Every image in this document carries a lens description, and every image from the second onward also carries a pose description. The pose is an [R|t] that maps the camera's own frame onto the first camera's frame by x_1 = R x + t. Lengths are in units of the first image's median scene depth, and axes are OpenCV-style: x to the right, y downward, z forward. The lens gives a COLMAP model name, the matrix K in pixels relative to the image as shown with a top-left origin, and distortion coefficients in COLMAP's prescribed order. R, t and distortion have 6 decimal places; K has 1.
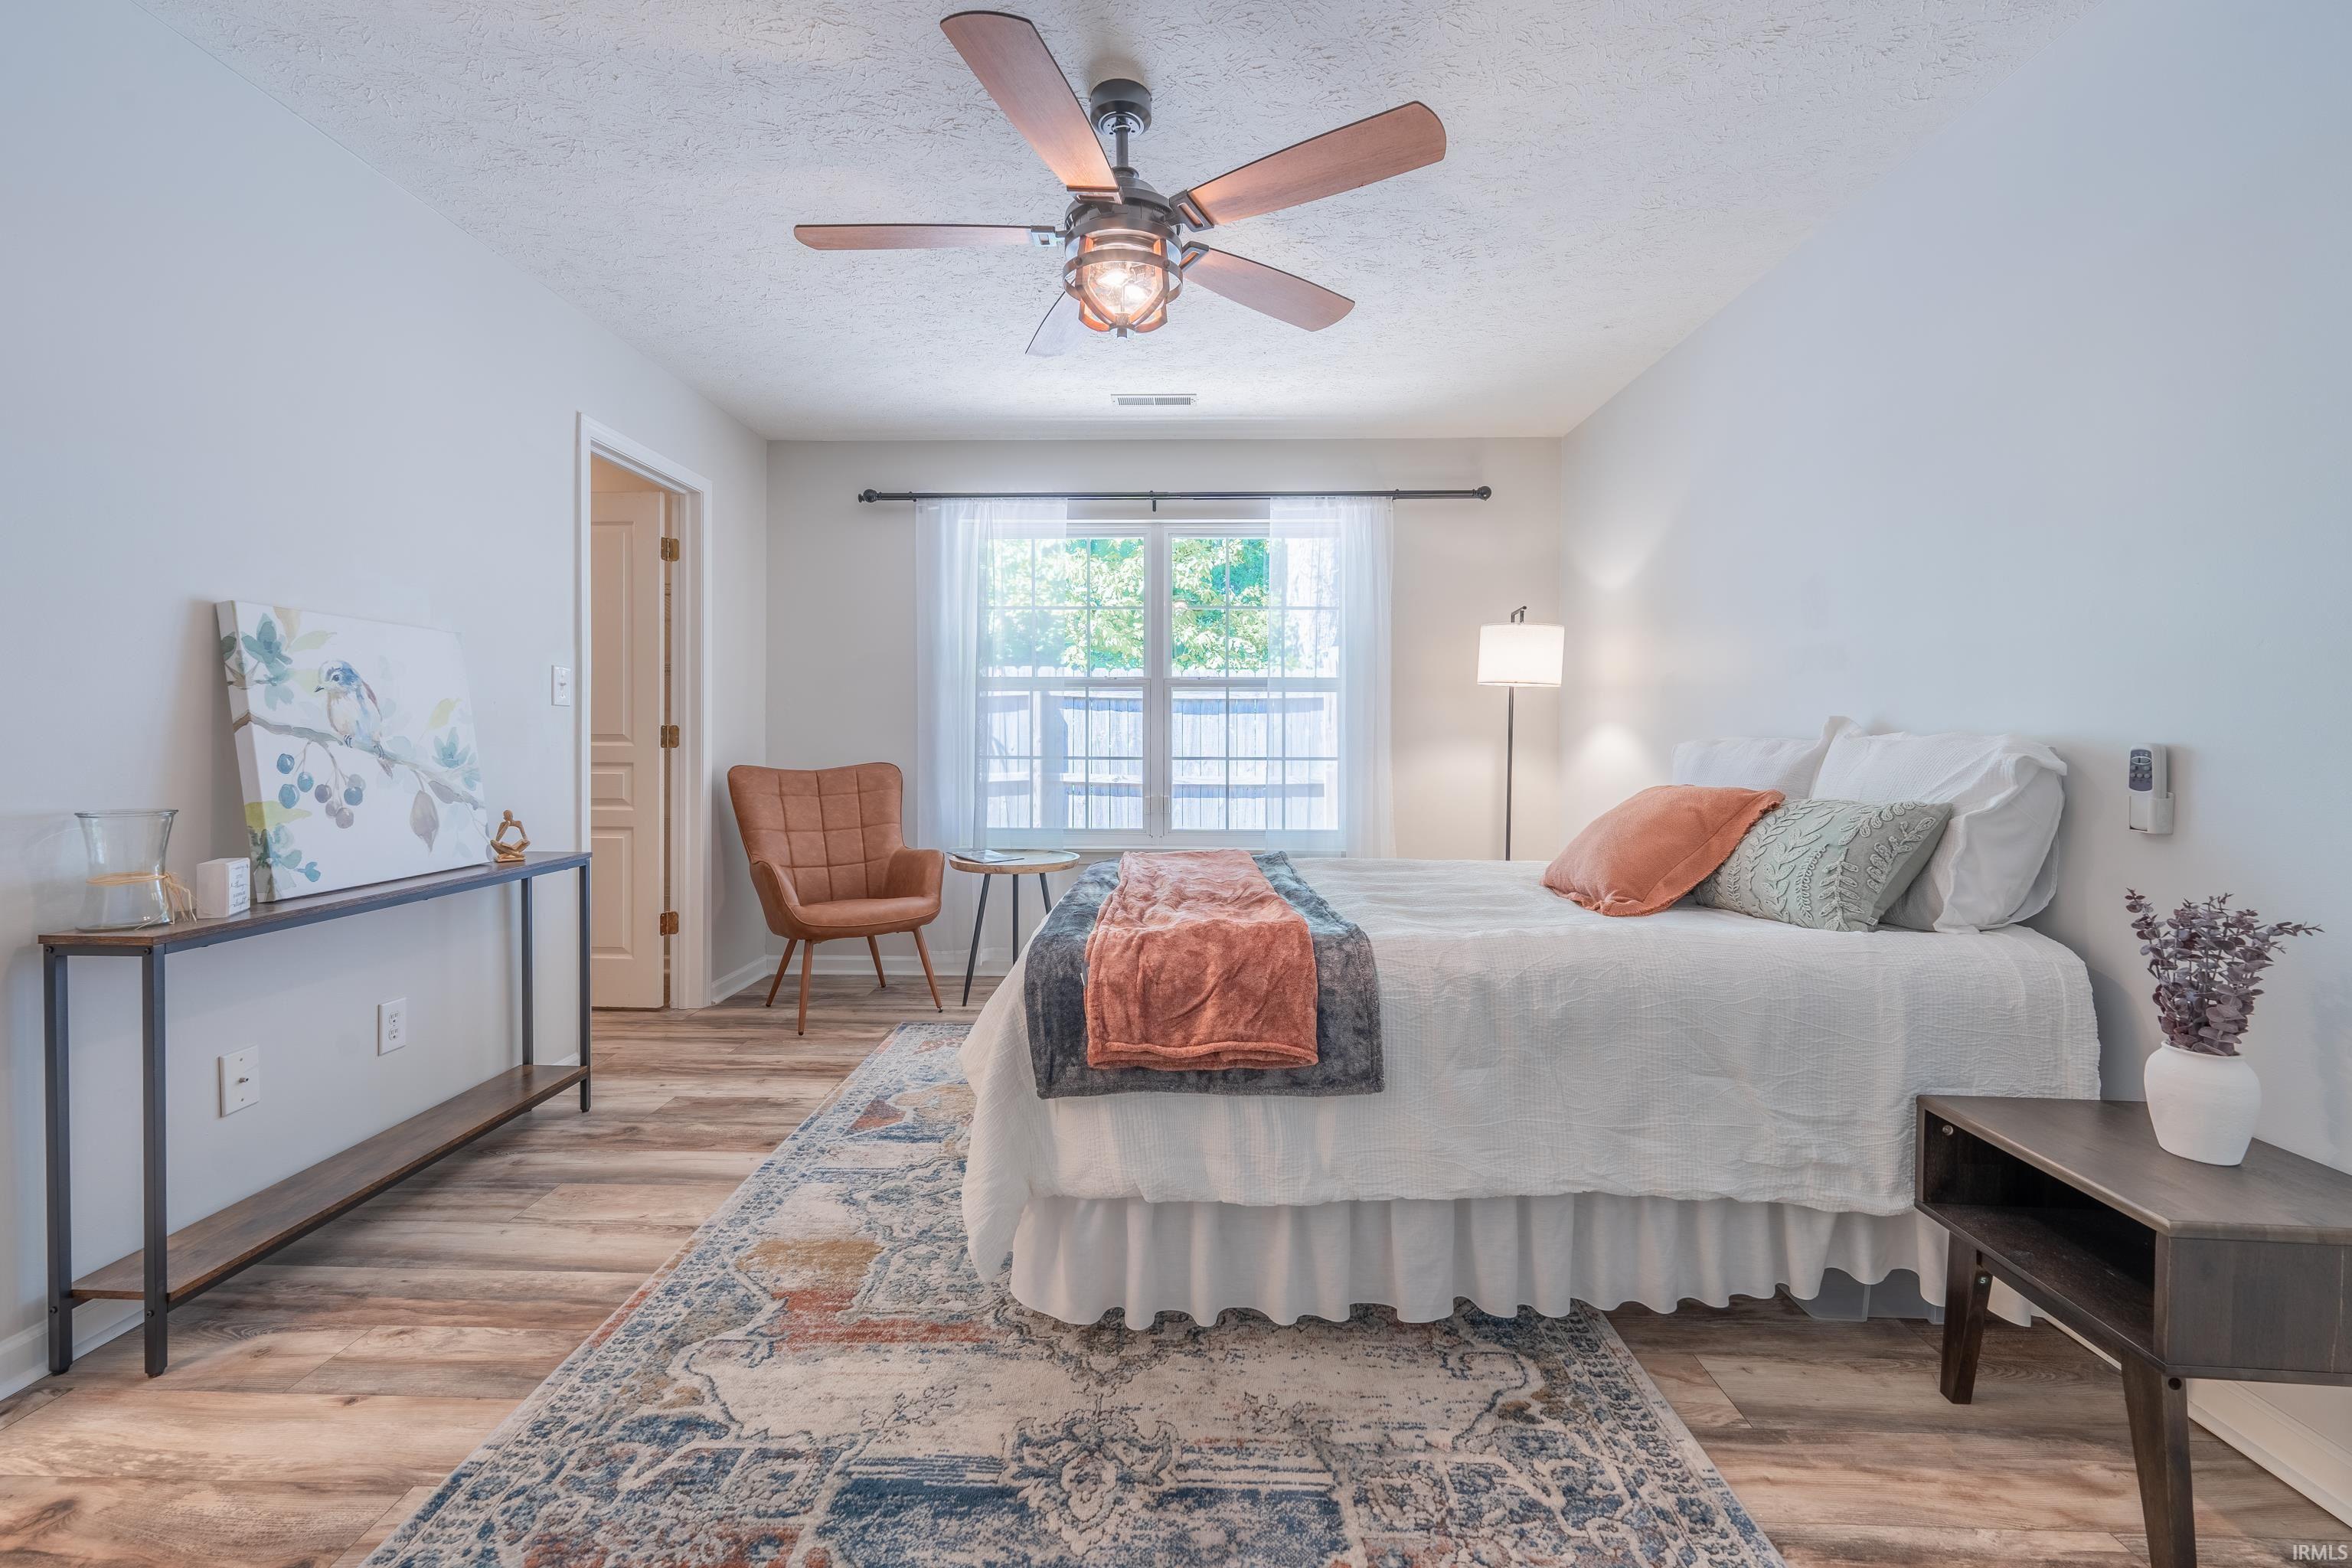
lens RADIAL K [[953.6, 0, 1165.2], [0, 953.6, 755.9], [0, 0, 1]] dist [-0.000152, -0.000974]
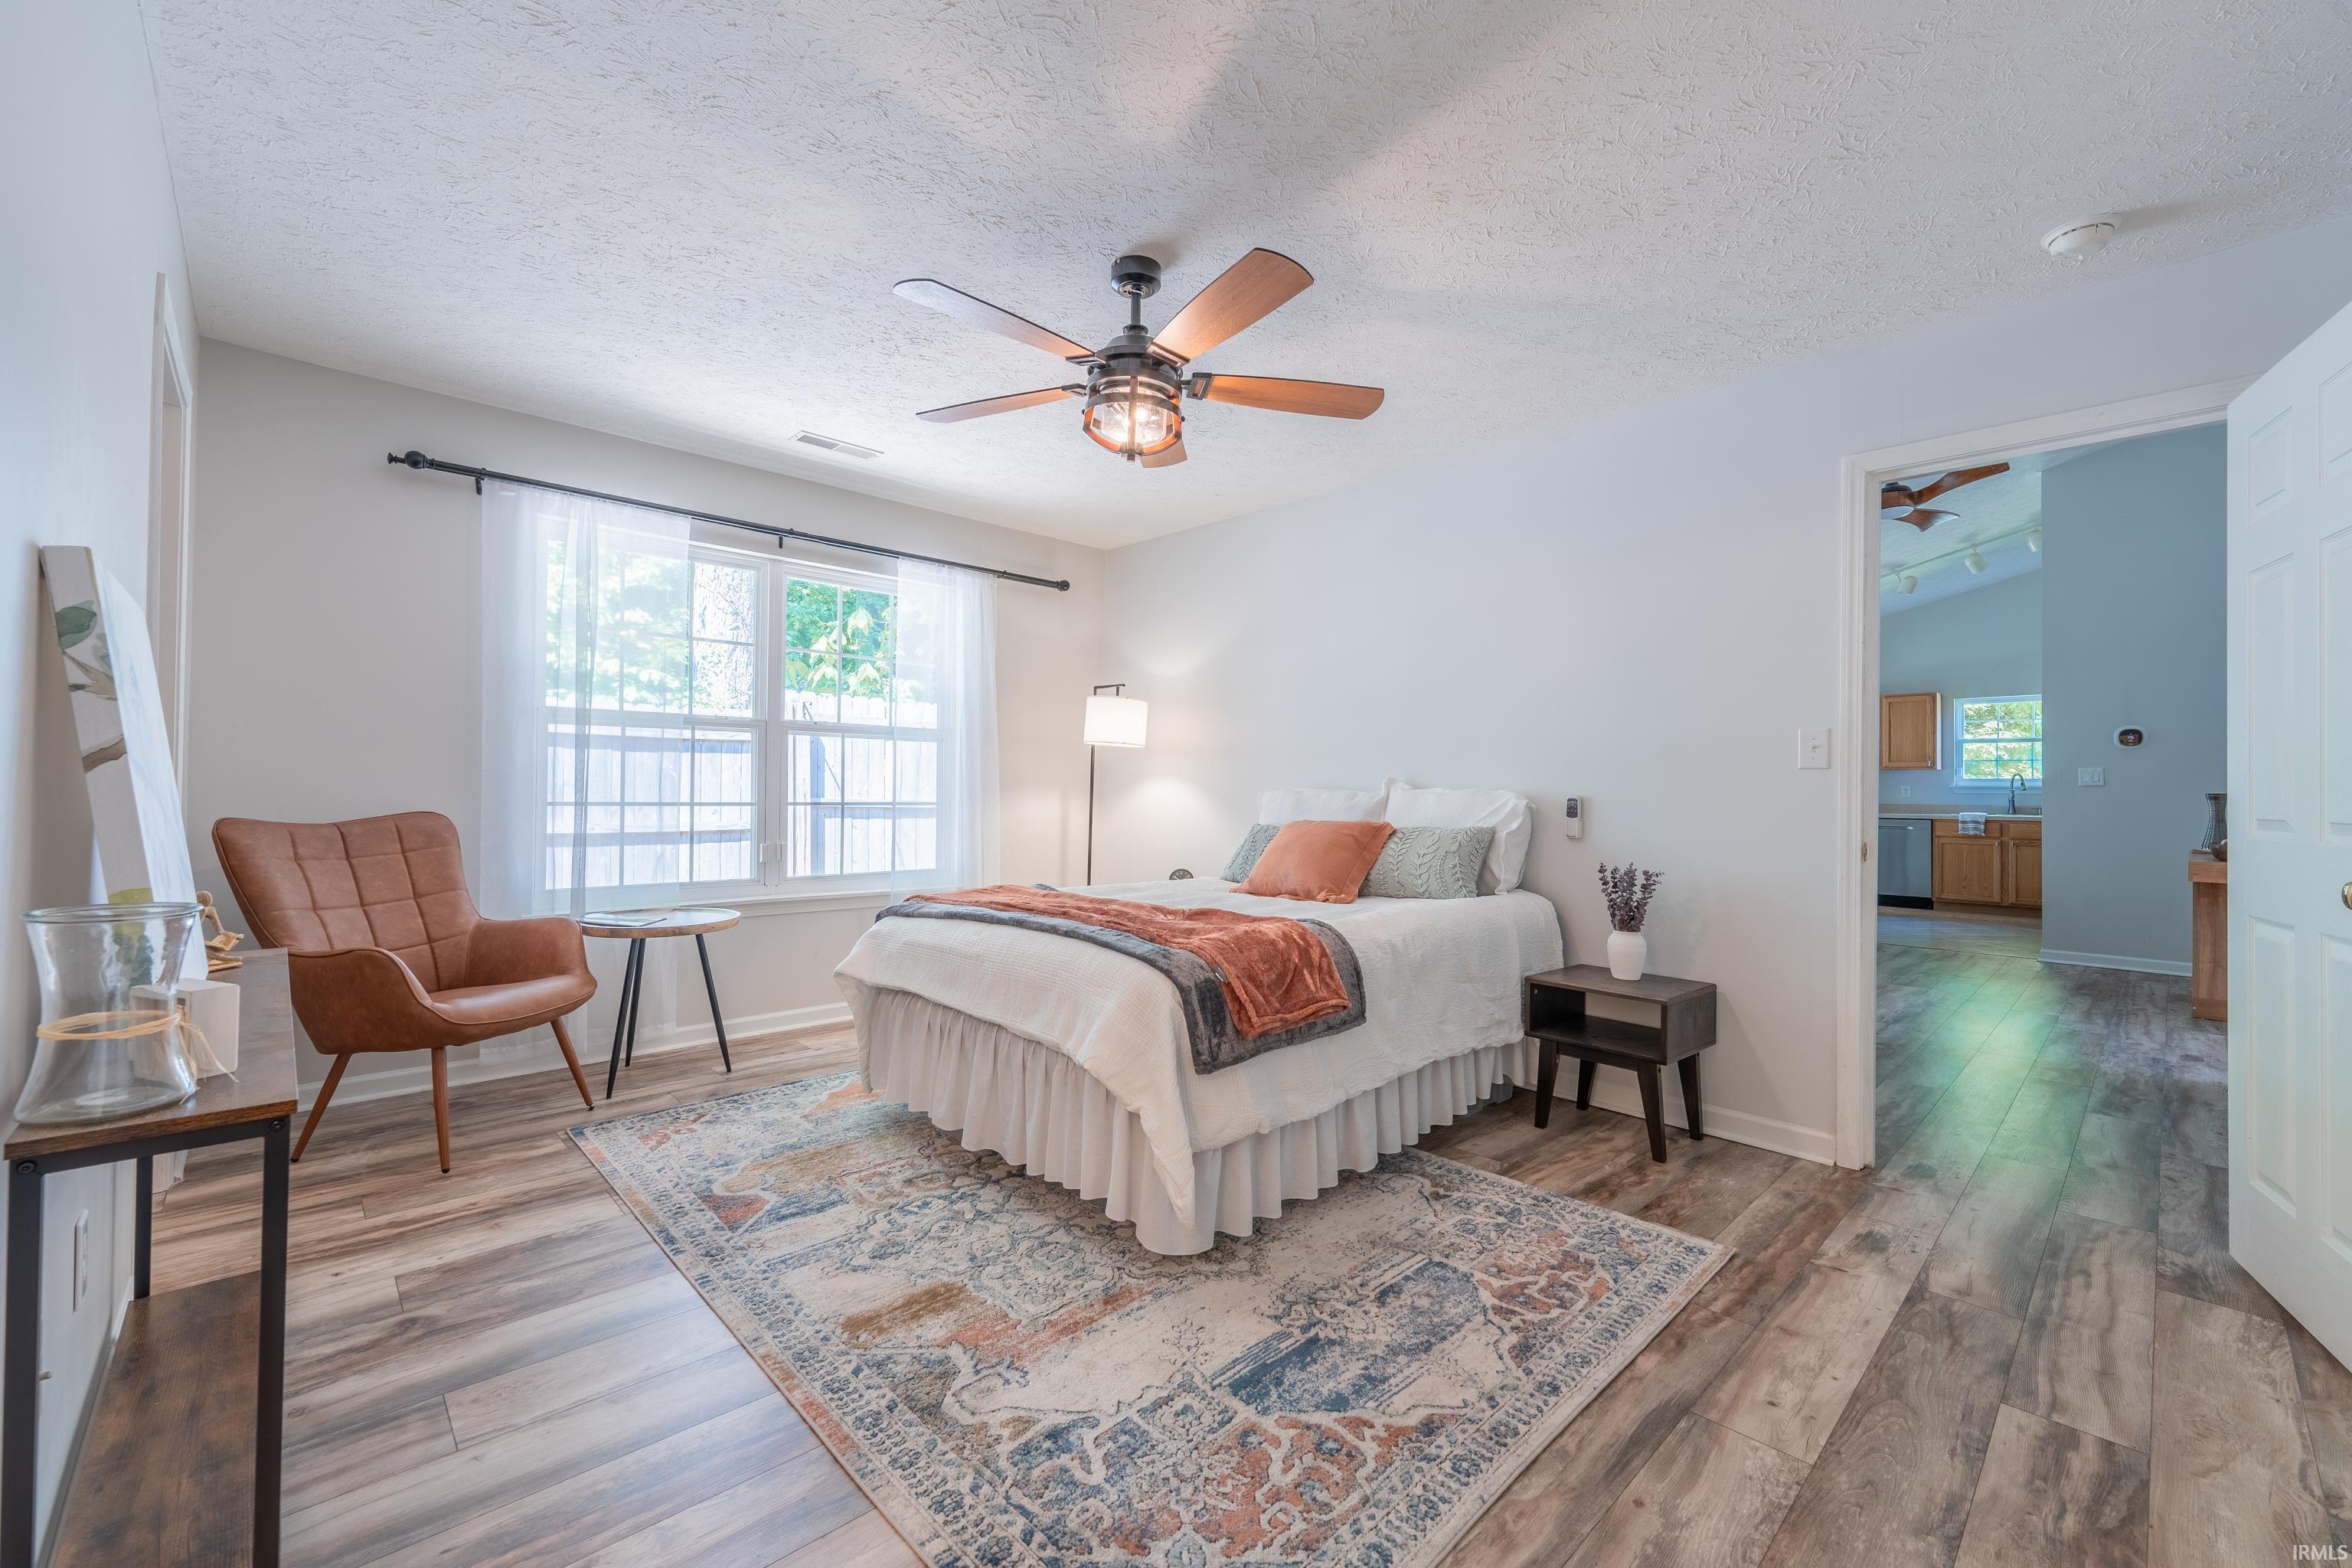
lens RADIAL K [[953.6, 0, 1142.5], [0, 953.6, 779.1], [0, 0, 1]] dist [-0.000152, -0.000974]
pose [[0.716242, 0.012335, 0.697743, -0.845197], [0.001150, 0.999822, -0.018855, -0.007473], [-0.697851, 0.014307, 0.716100, 0.112831]]
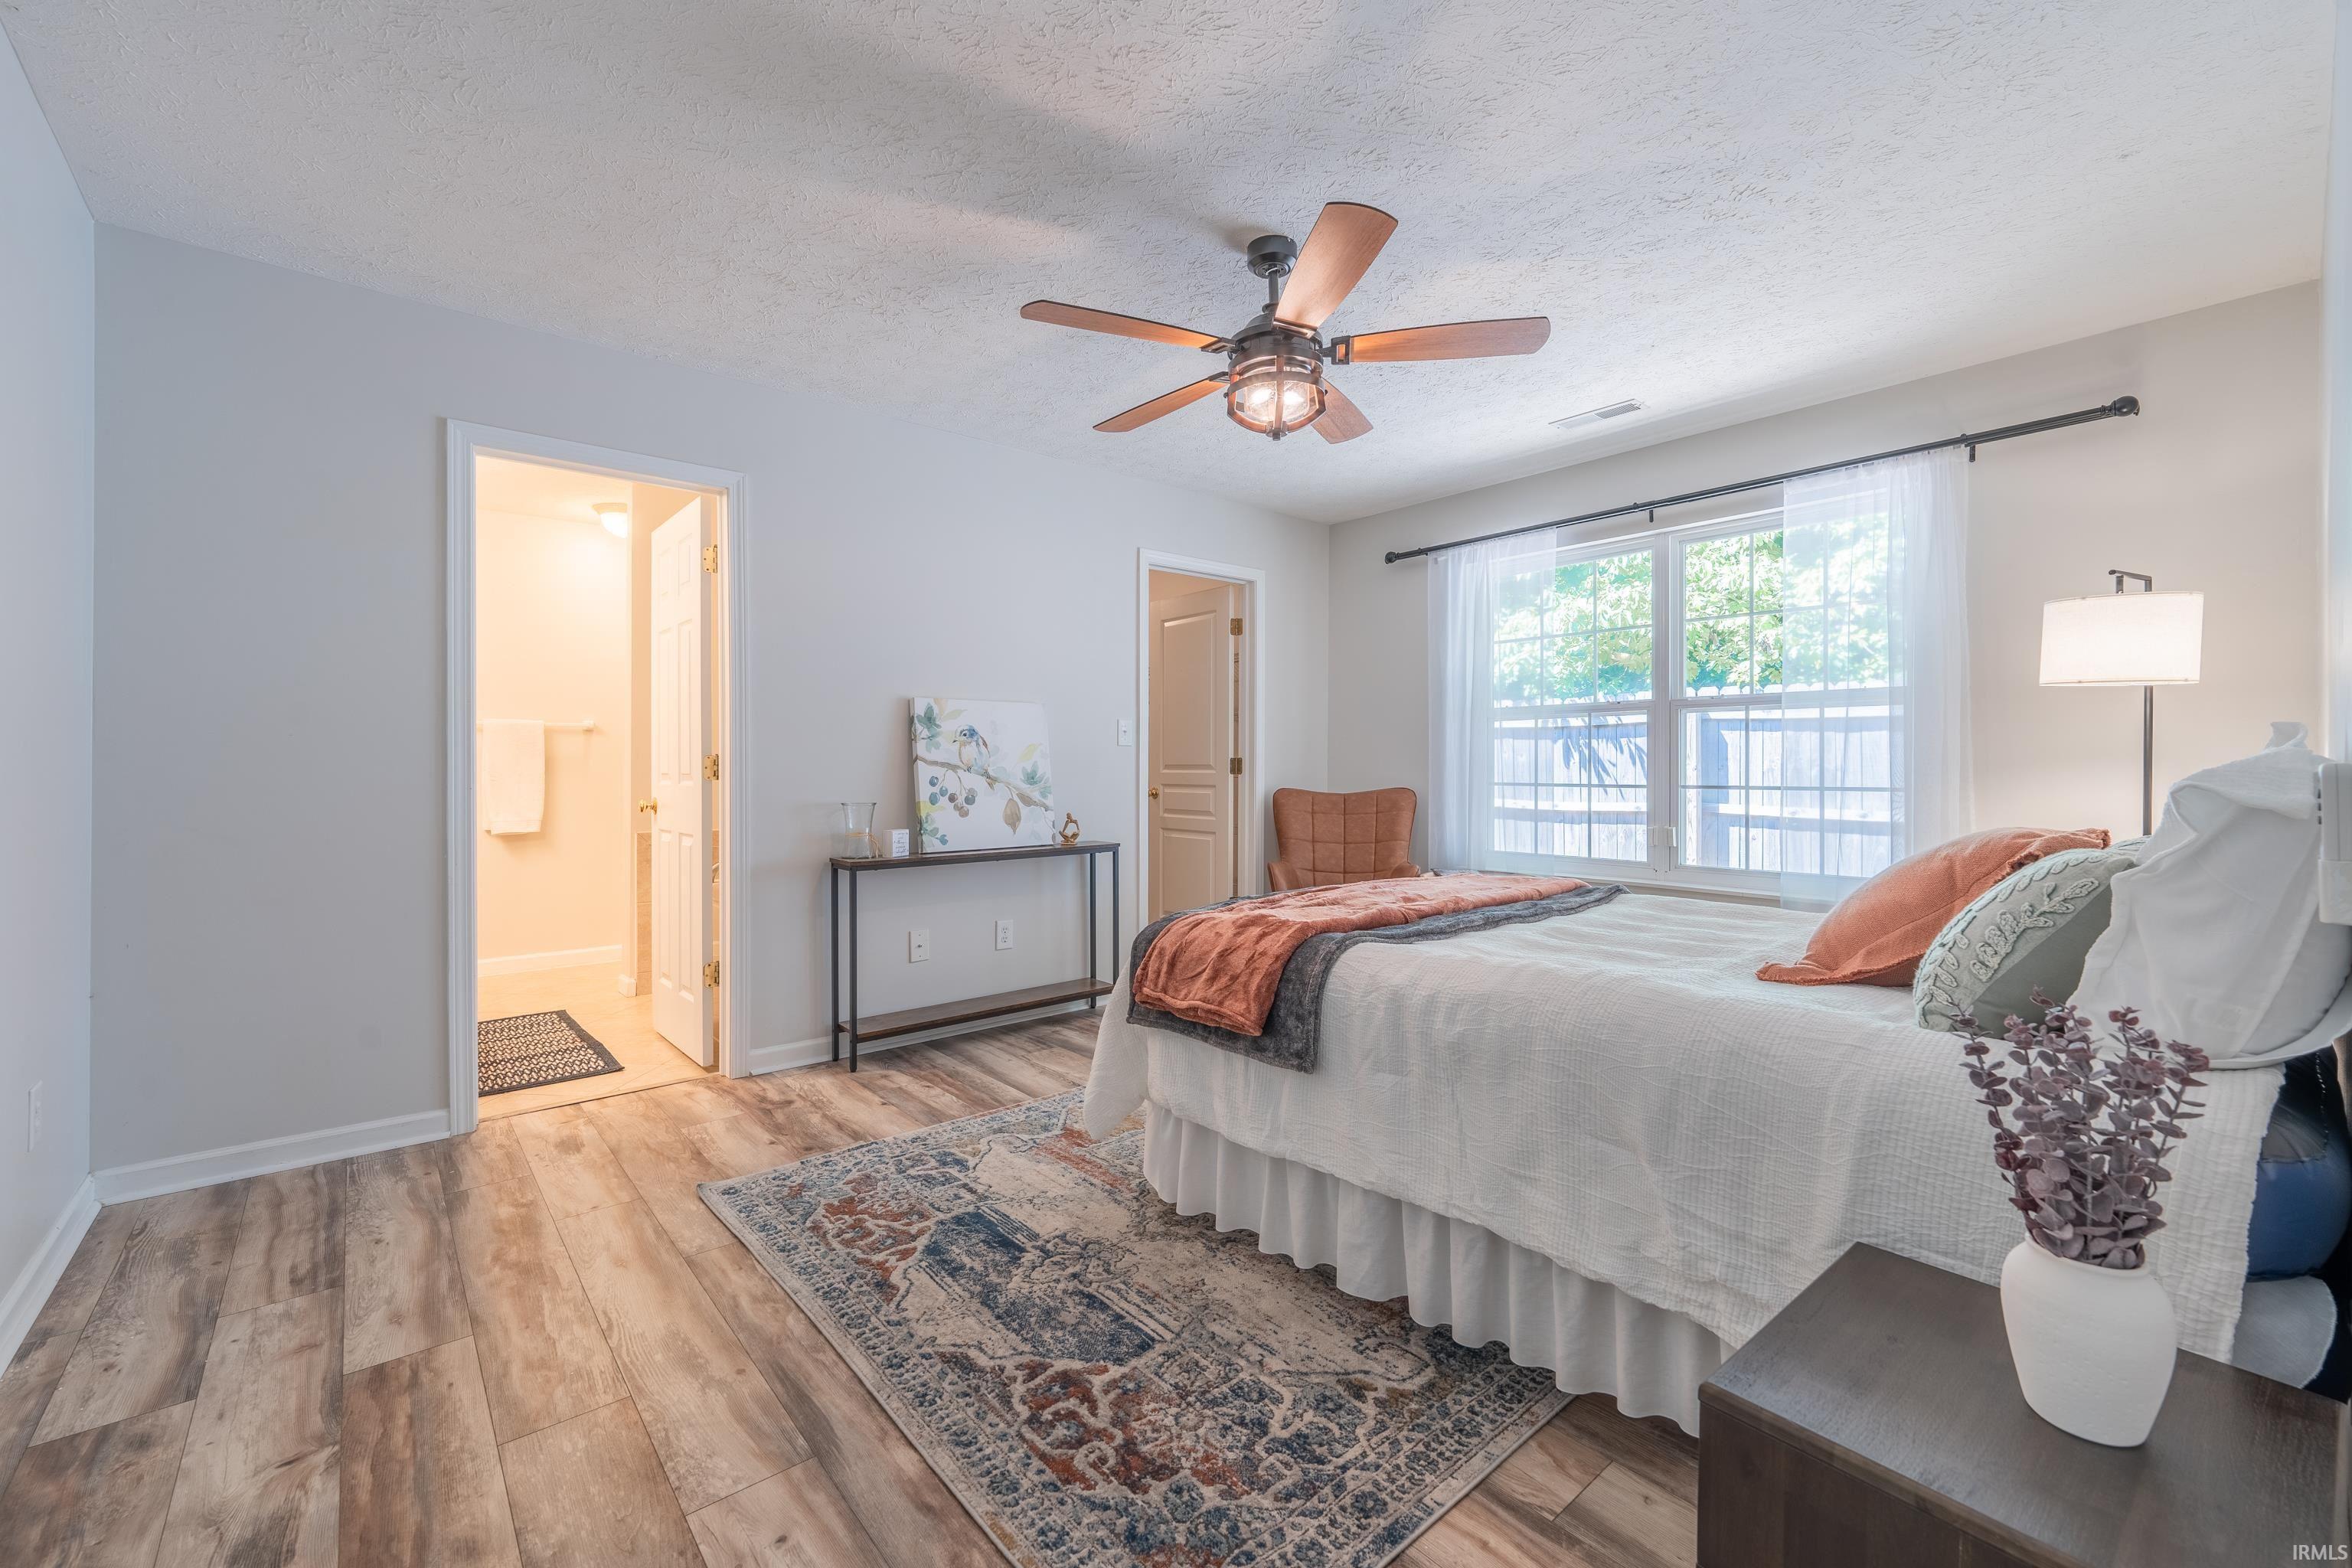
lens RADIAL K [[953.6, 0, 1203.7], [0, 953.6, 773.0], [0, 0, 1]] dist [-0.000152, -0.000974]
pose [[0.683092, 0.000146, -0.730332, 0.762222], [-0.009121, 0.999924, -0.008331, 0.002140], [0.730275, 0.012352, 0.683041, 0.092886]]
